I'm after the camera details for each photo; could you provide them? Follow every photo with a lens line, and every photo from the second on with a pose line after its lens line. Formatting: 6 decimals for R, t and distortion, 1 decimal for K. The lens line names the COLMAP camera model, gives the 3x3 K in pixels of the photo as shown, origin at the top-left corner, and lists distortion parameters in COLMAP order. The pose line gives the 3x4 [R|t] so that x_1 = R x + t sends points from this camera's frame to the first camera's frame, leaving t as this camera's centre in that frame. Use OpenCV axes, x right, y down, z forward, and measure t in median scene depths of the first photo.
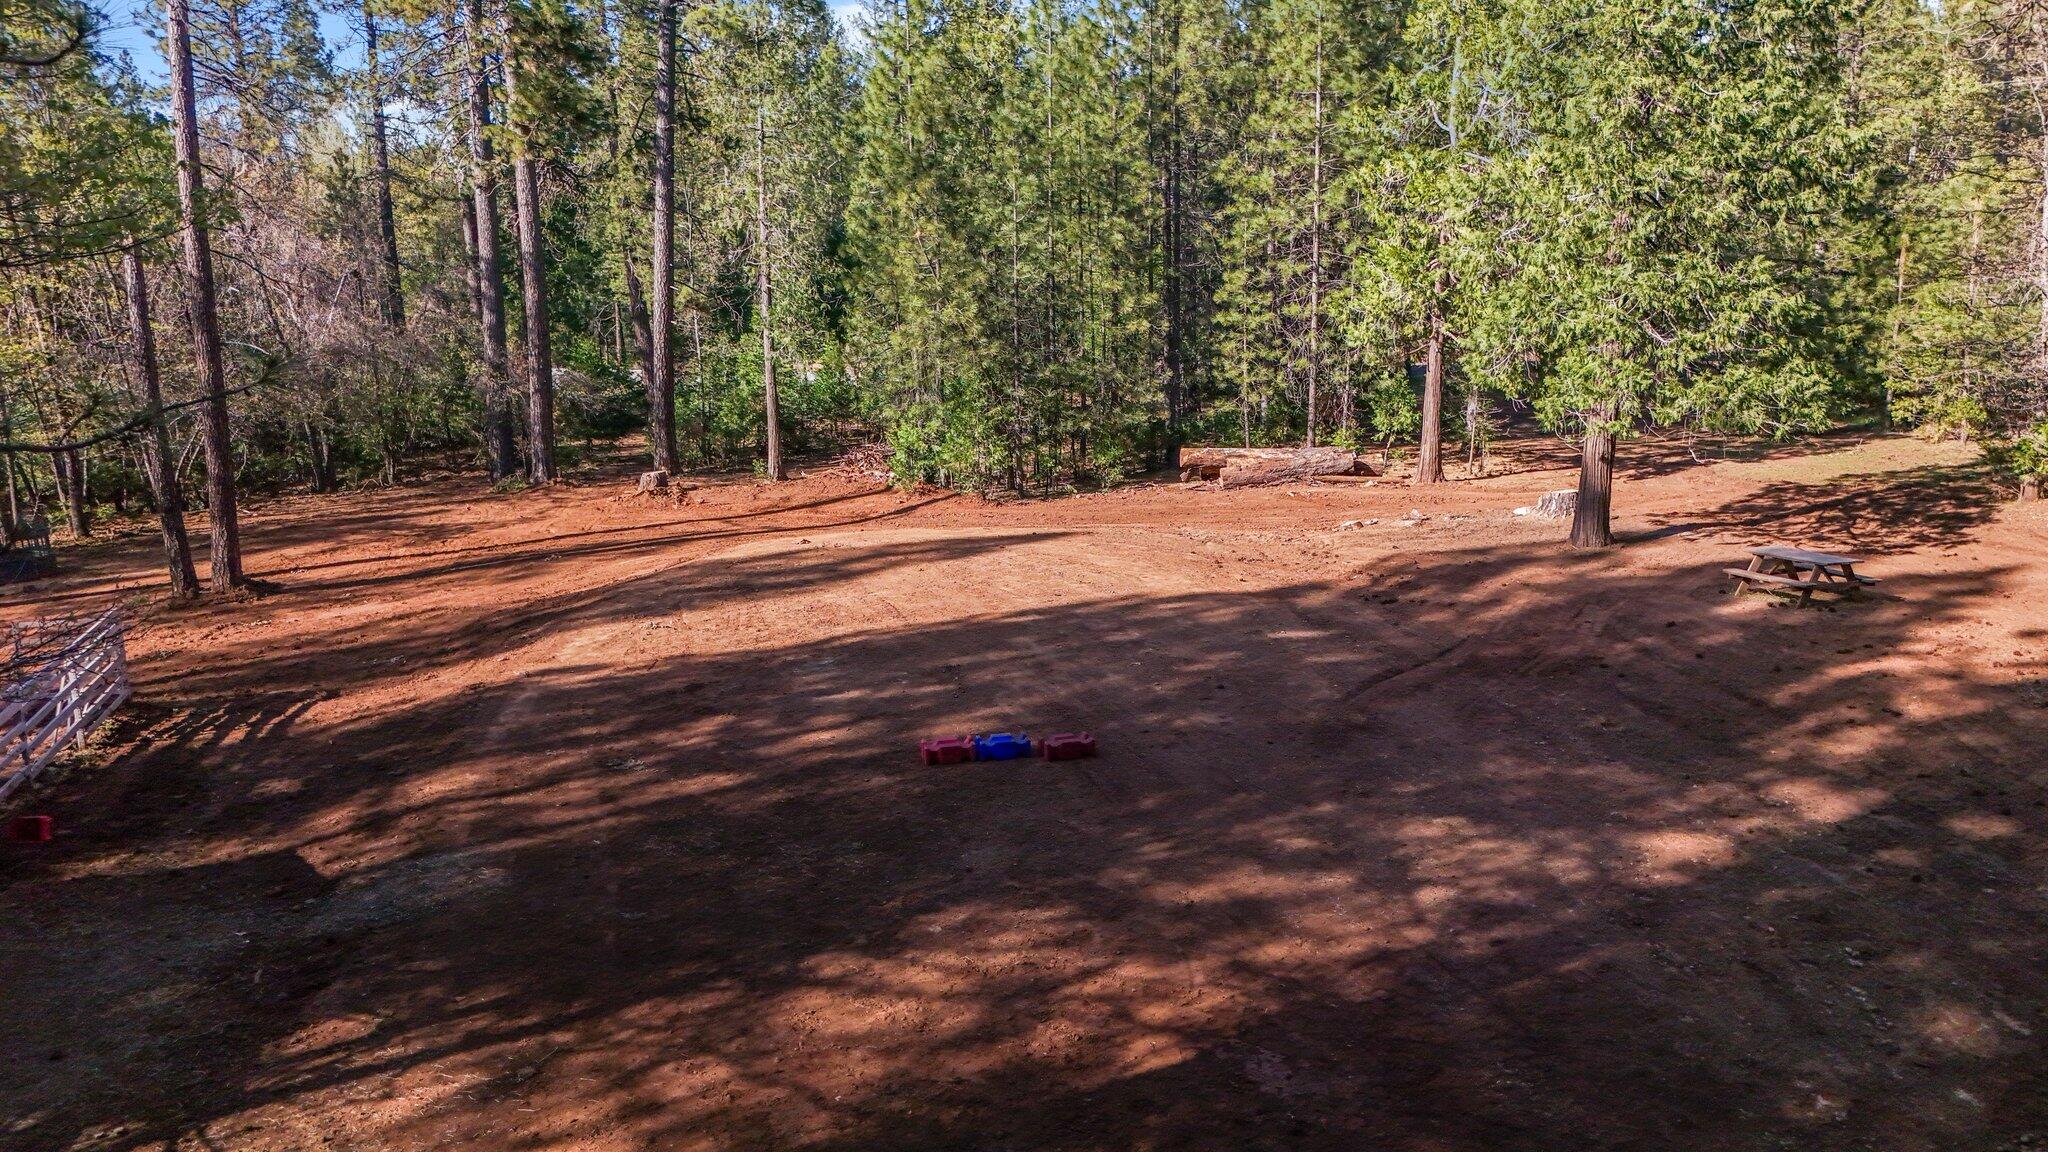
lens RADIAL K [[1510.1, 0, 1039.4], [0, 1510.1, 564.9], [0, 0, 1]] dist [0.049414, -0.025070]
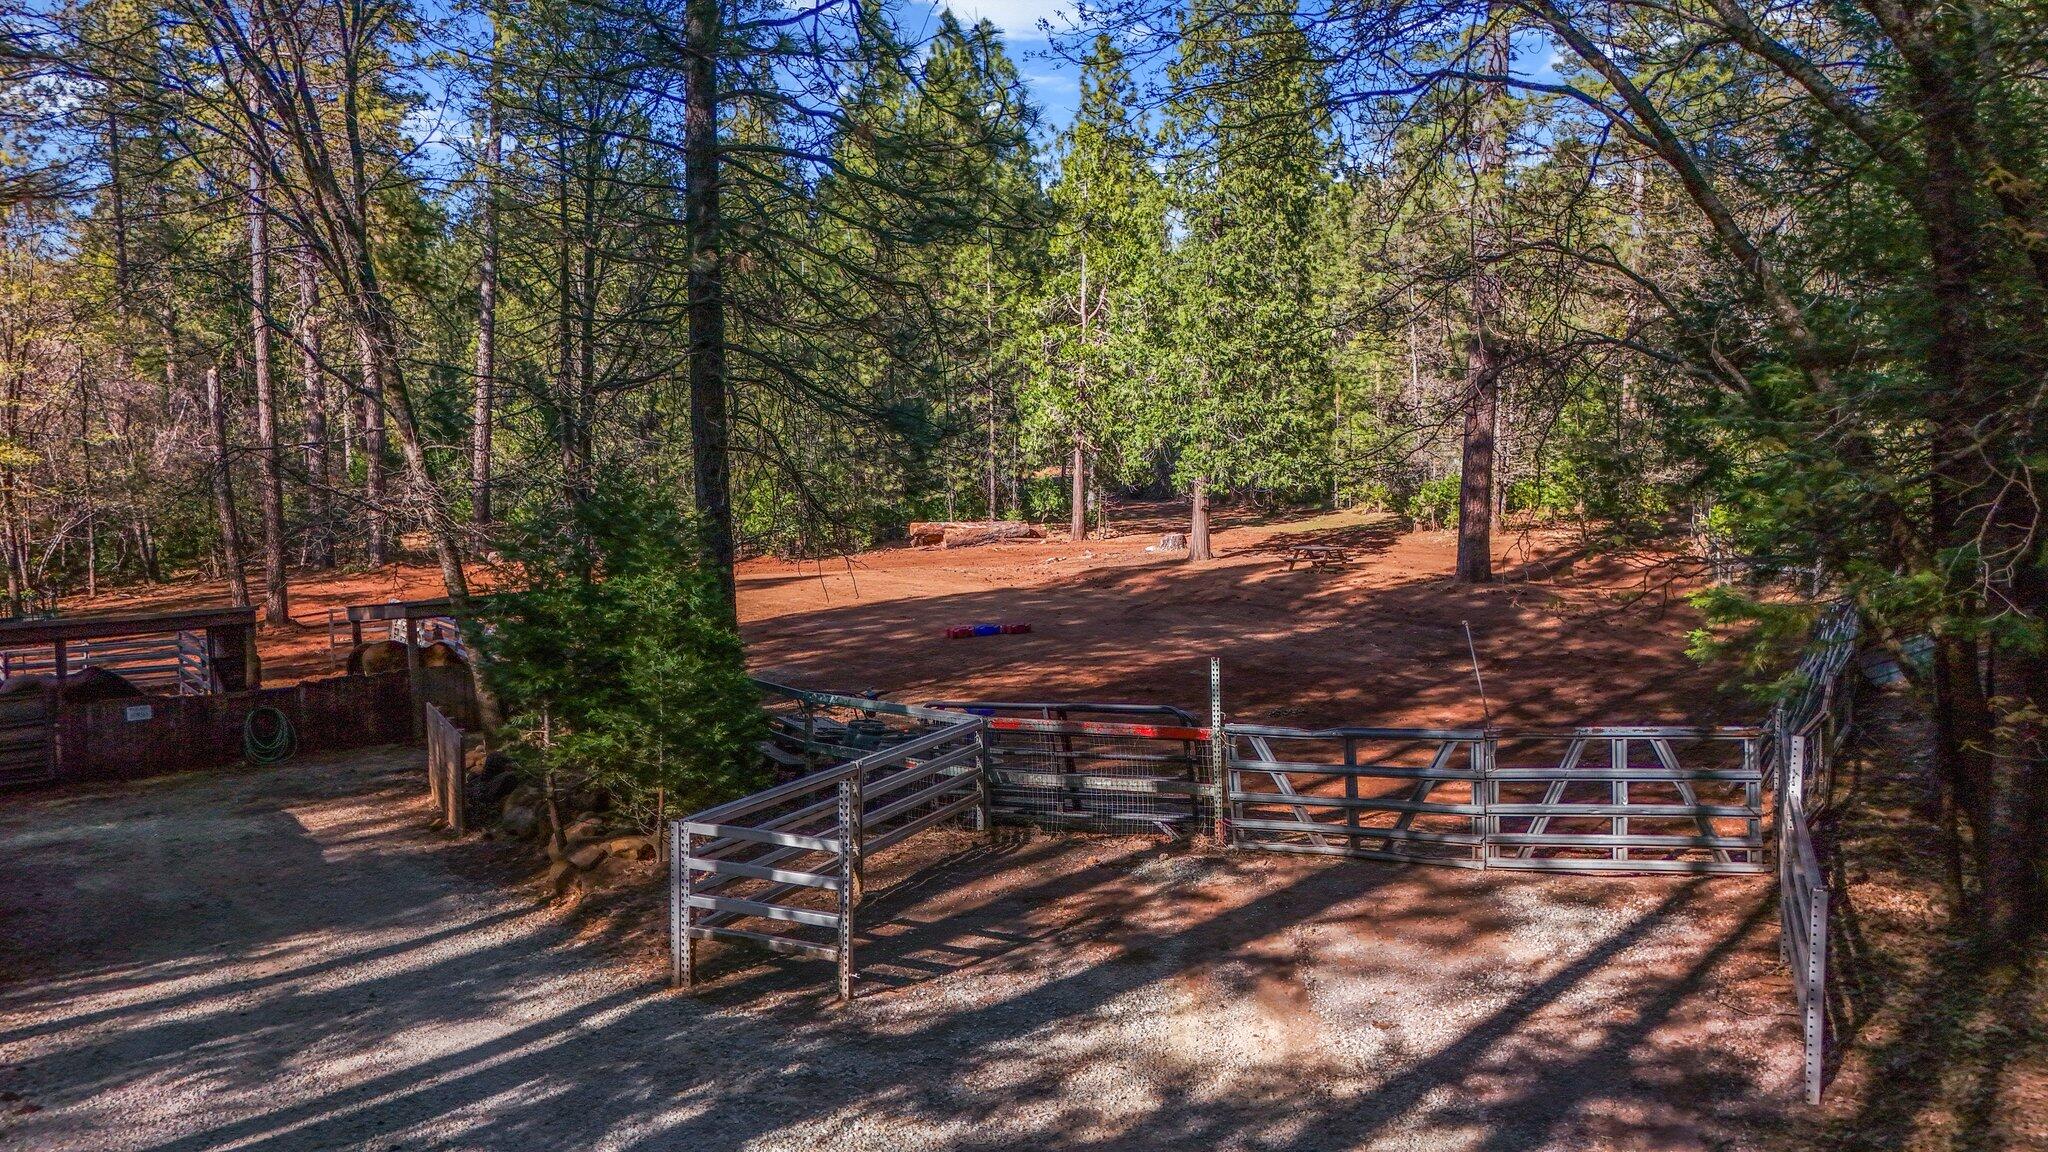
lens RADIAL K [[1510.1, 0, 1012.8], [0, 1510.1, 580.4], [0, 0, 1]] dist [0.049414, -0.025070]
pose [[0.951498, -0.029785, 0.306211, -0.303684], [0.054112, 0.995989, -0.071264, 0.100715], [-0.302860, 0.084377, 0.949293, -0.463082]]
